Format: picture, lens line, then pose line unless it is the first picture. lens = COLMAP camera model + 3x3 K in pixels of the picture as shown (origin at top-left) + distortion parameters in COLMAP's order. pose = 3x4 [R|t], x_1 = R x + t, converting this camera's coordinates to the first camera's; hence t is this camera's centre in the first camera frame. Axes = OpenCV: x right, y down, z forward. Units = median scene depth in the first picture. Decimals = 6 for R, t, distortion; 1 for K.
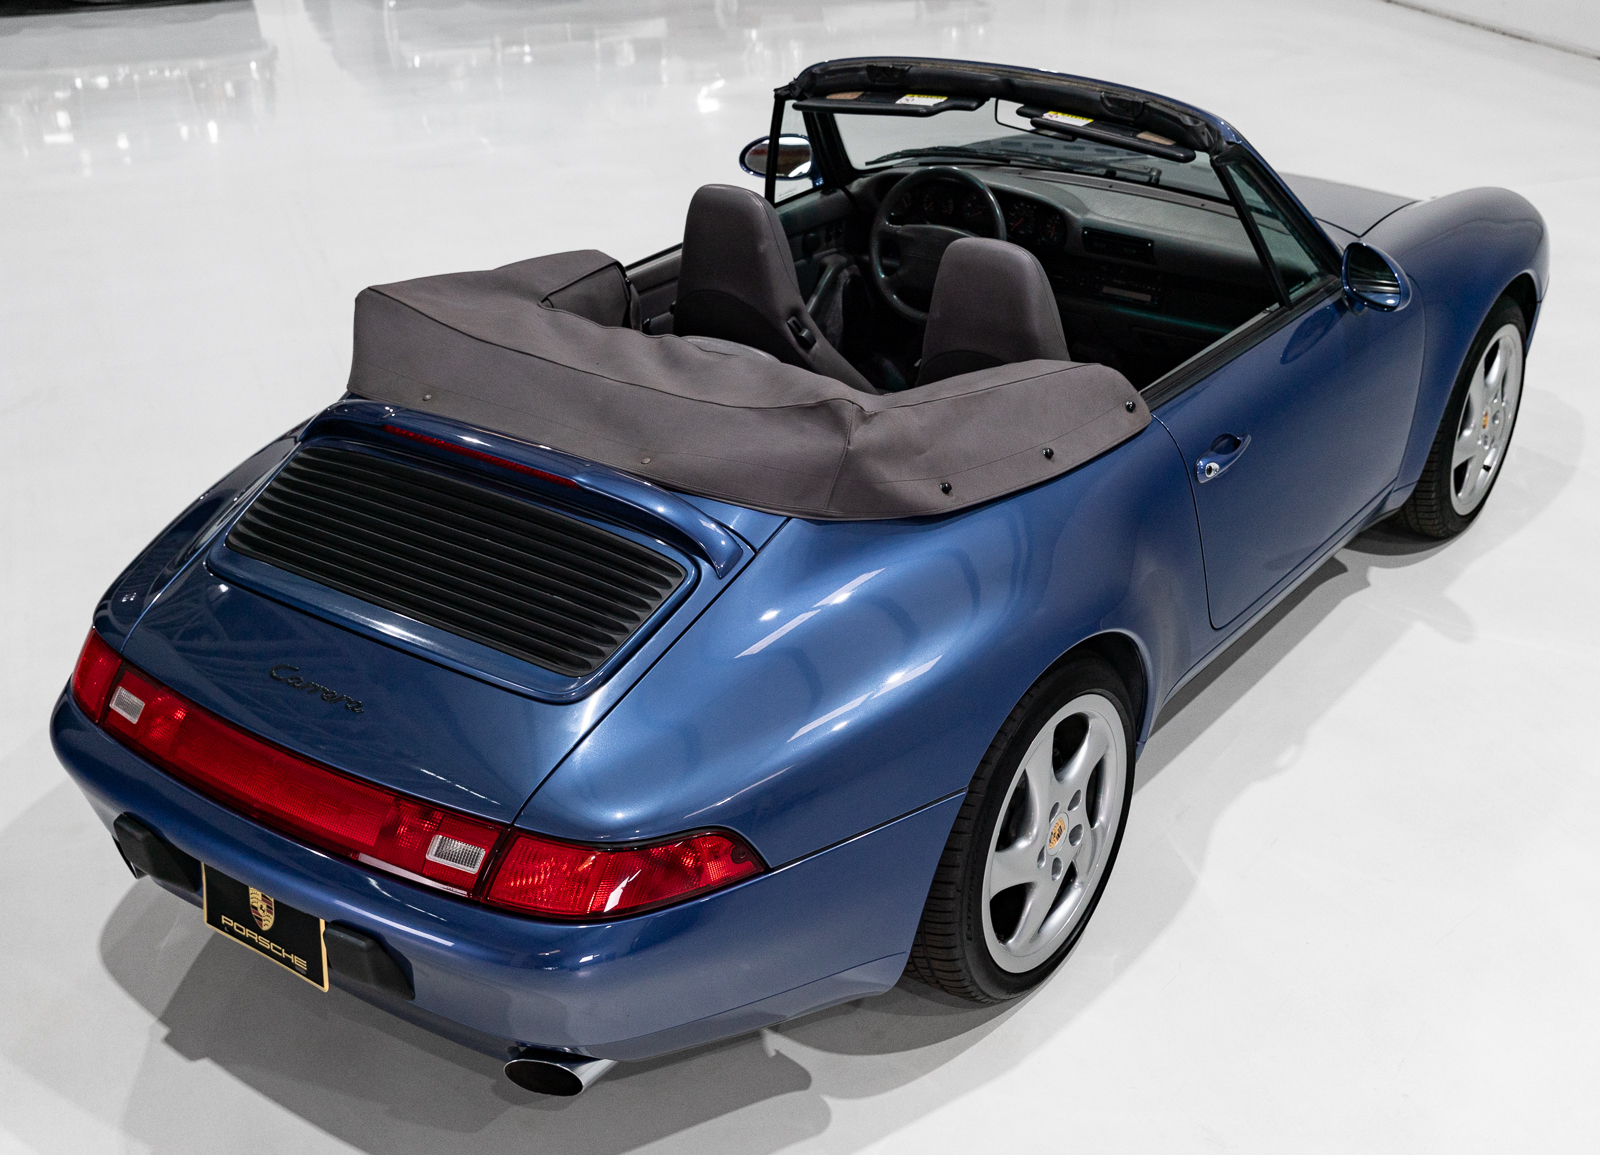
lens RADIAL K [[1904.2, 0, 808.9], [0, 1904.2, 624.2], [0, 0, 1]] dist [0.002554, 0.000000]
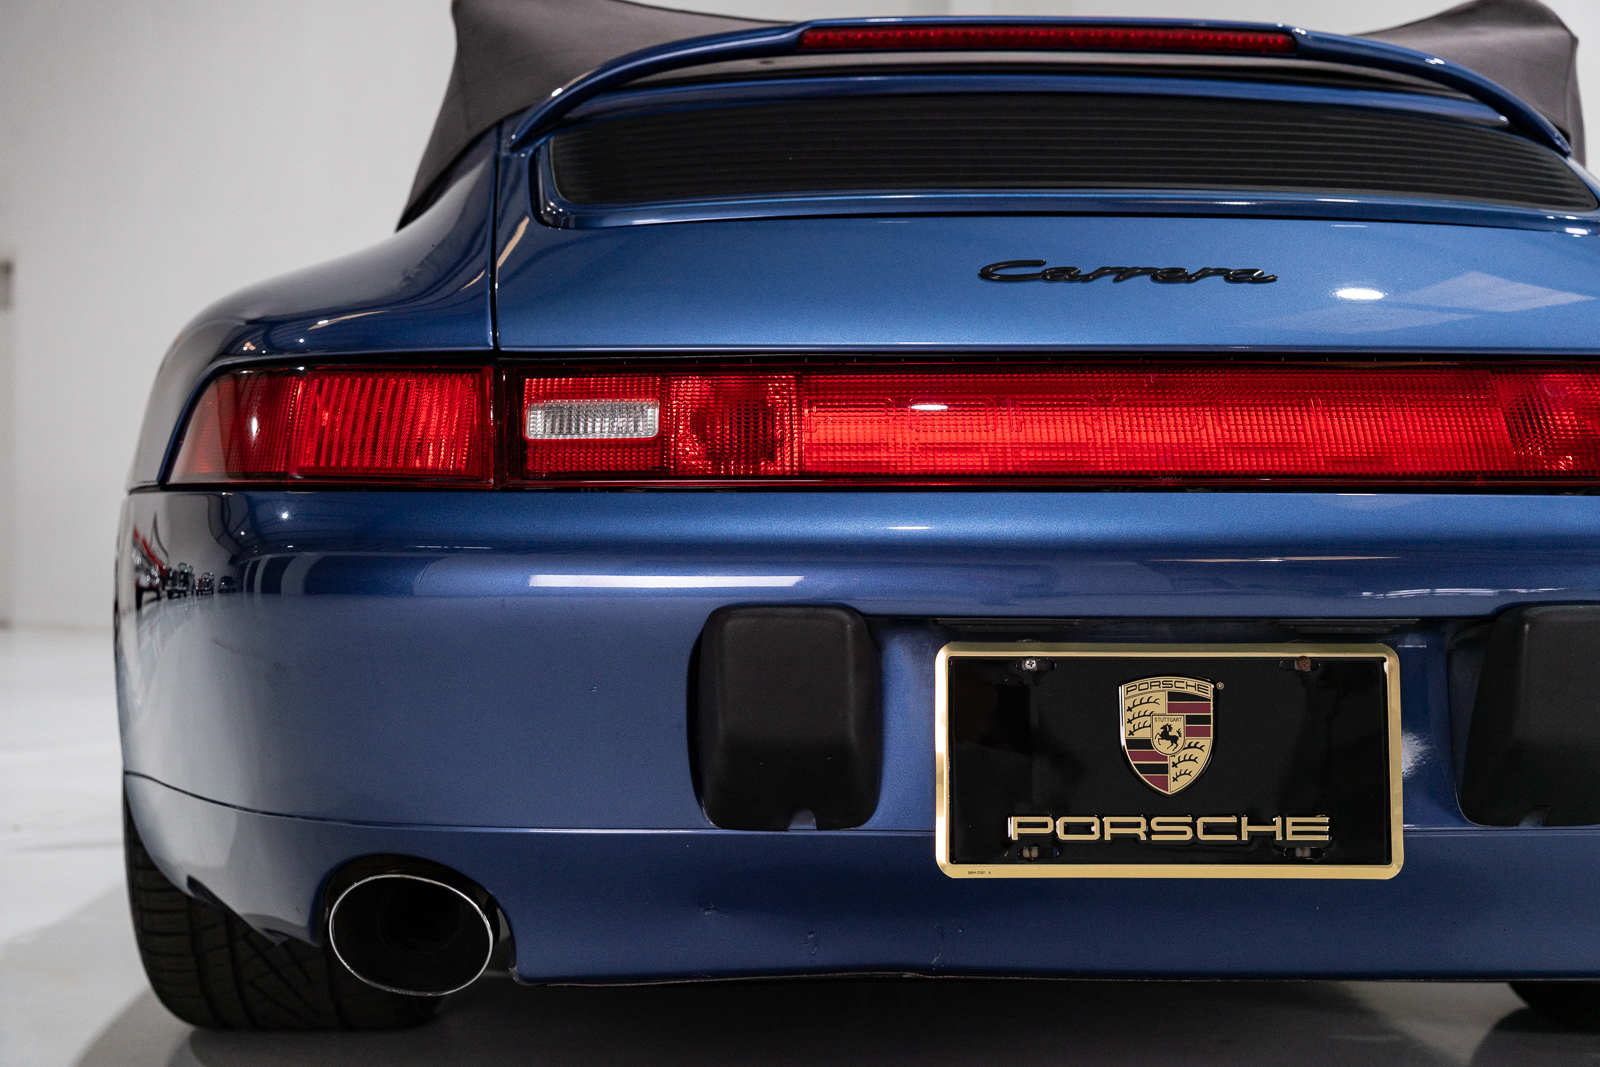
lens RADIAL K [[2288.8, 0, 789.0], [0, 2288.8, 521.2], [0, 0, 1]] dist [0.018157, 0.000000]
pose [[0.791104, 0.021948, 0.611288, -0.597090], [0.273787, 0.880954, -0.385955, 0.252284], [-0.546987, 0.472693, 0.690917, 0.613668]]
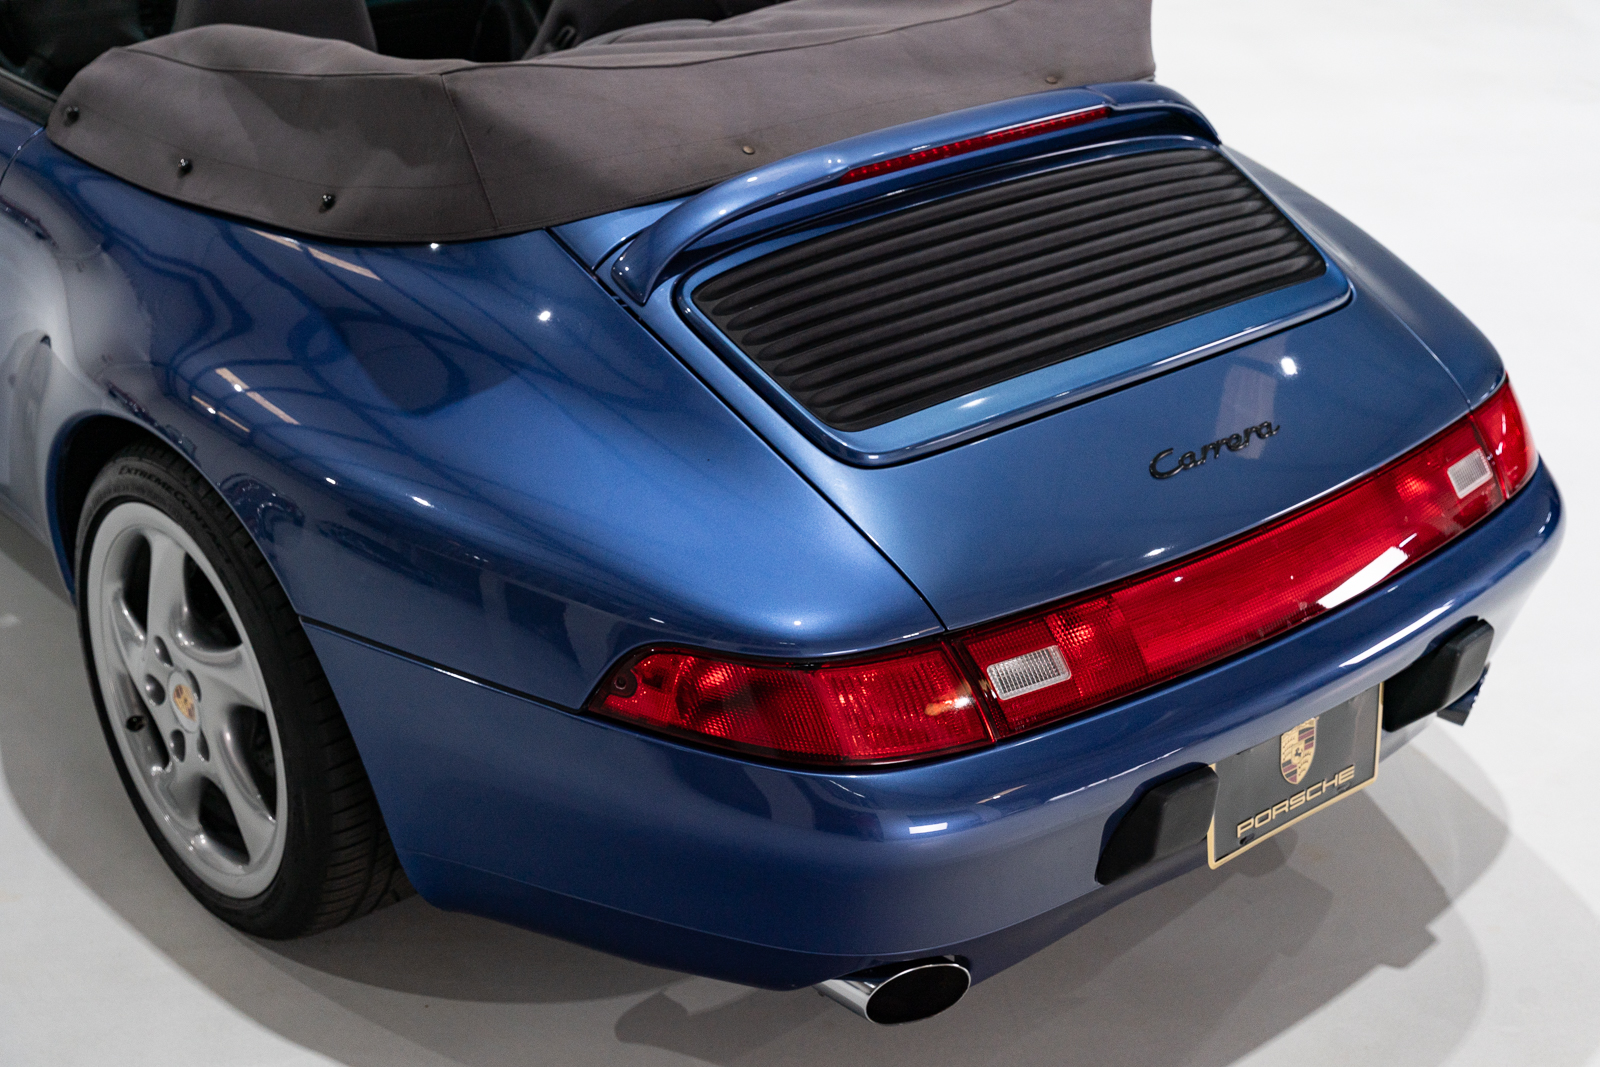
lens RADIAL K [[2258.0, 0, 810.3], [0, 2258.0, 536.2], [0, 0, 1]] dist [0.033952, 0.000000]
pose [[0.224164, -0.423702, 0.877626, -0.947242], [0.429352, 0.851374, 0.301363, -0.234020], [-0.874876, 0.309256, 0.372765, 0.739575]]
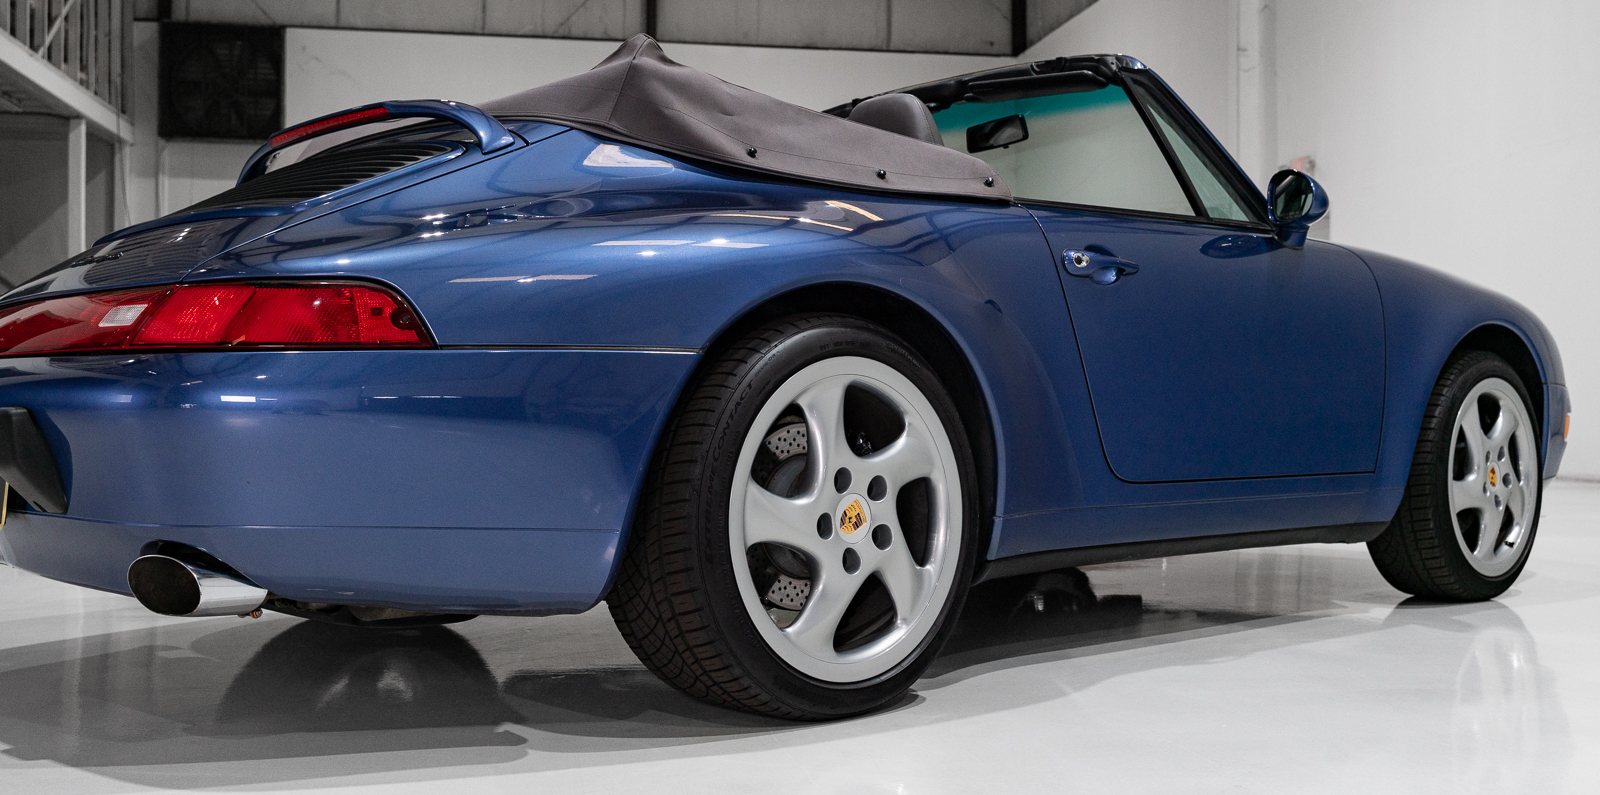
lens RADIAL K [[1597.0, 0, 803.1], [0, 1597.0, 399.2], [0, 0, 1]] dist [-0.002266, 0.000000]
pose [[0.980346, 0.014813, -0.196728, 0.253118], [-0.104894, 0.883686, -0.456176, 0.403564], [0.167088, 0.467846, 0.867872, 0.318945]]
